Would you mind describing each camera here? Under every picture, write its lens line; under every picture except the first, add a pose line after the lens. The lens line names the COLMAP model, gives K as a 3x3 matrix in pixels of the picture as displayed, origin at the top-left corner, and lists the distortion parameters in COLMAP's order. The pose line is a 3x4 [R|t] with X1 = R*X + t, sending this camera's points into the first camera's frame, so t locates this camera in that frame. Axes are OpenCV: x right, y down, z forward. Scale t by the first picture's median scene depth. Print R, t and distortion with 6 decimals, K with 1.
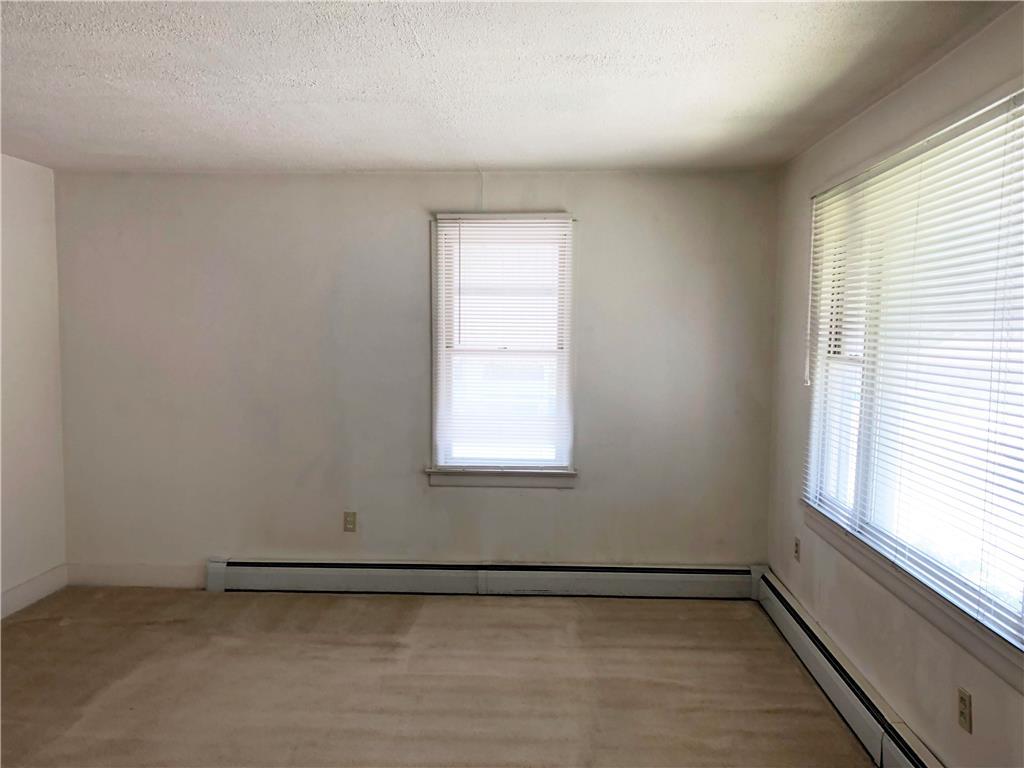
lens RADIAL K [[825.9, 0, 510.0], [0, 825.9, 388.2], [0, 0, 1]] dist [0.025153, -0.009403]
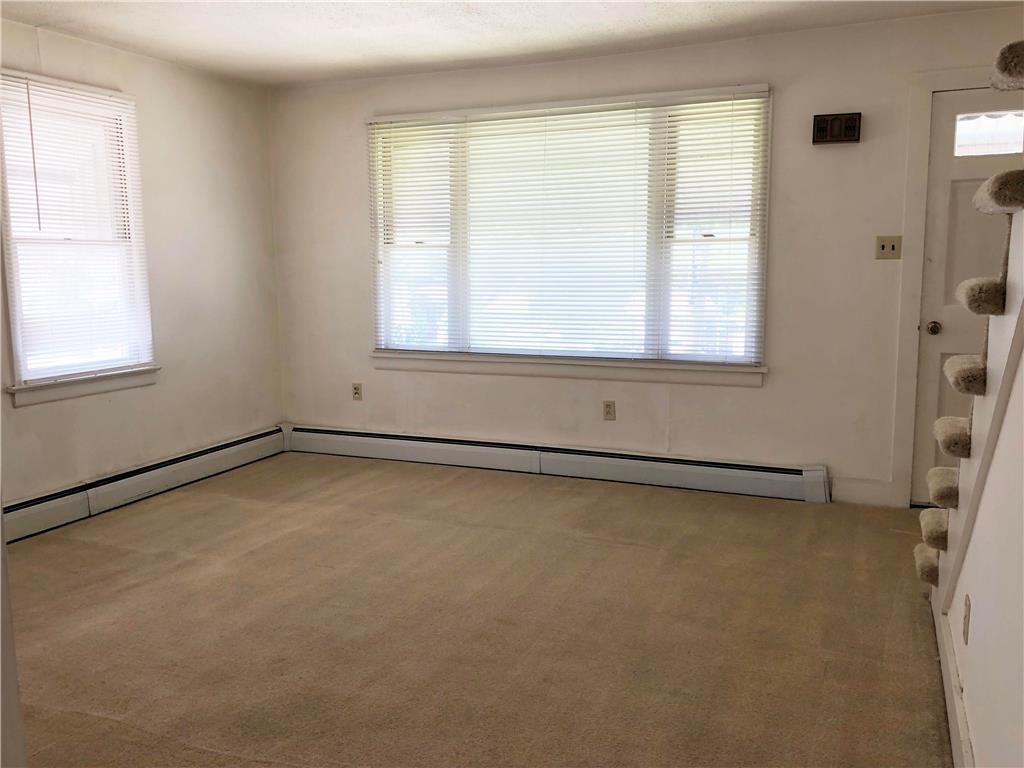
lens RADIAL K [[855.8, 0, 506.3], [0, 855.8, 378.2], [0, 0, 1]] dist [-0.008134, -0.011255]
pose [[0.353097, -0.134682, 0.925842, -0.721376], [0.071954, 0.990563, 0.116655, 0.027281], [-0.932816, 0.025428, 0.359455, 0.251262]]
